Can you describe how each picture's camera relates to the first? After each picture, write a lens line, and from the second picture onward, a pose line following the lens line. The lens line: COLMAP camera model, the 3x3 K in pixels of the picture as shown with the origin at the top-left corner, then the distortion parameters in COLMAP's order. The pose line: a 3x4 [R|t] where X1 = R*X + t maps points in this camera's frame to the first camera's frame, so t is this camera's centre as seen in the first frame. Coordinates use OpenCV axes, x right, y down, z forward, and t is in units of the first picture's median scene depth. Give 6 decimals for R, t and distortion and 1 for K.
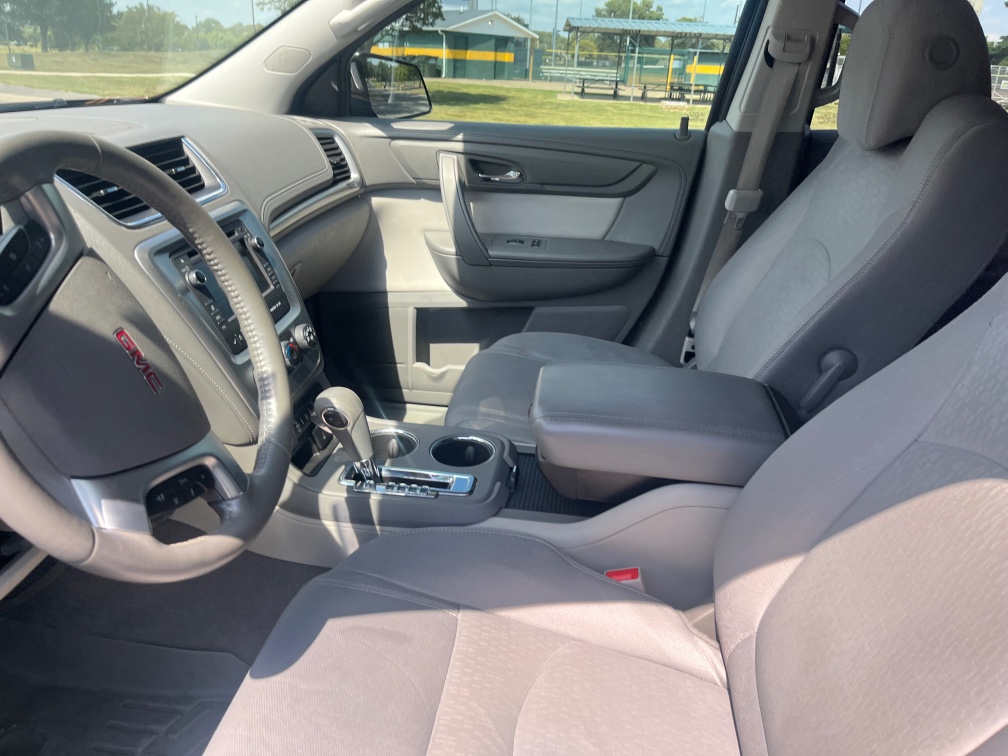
lens RADIAL K [[759.7, 0, 475.4], [0, 759.7, 352.7], [0, 0, 1]] dist [0.000719, 0.001617]
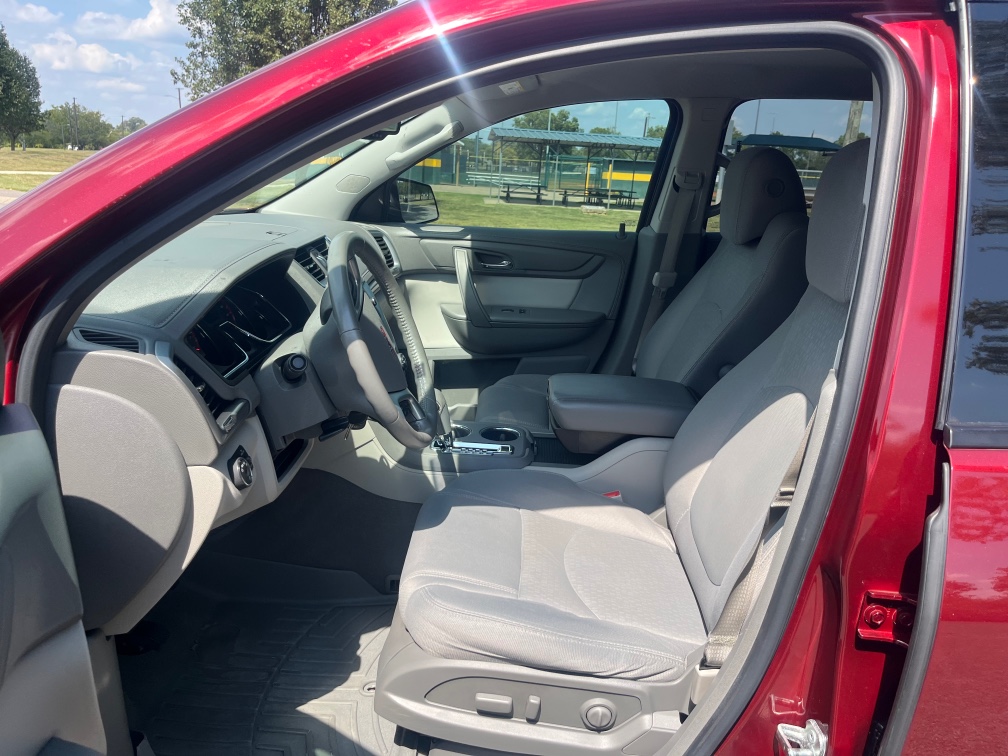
lens RADIAL K [[765.1, 0, 504.0], [0, 765.1, 378.0], [0, 0, 1]] dist [0.048150, -0.000492]
pose [[0.991076, -0.023740, 0.131166, -0.140310], [0.036257, 0.994923, -0.093883, 0.107457], [-0.128272, 0.097801, 0.986905, -0.369051]]
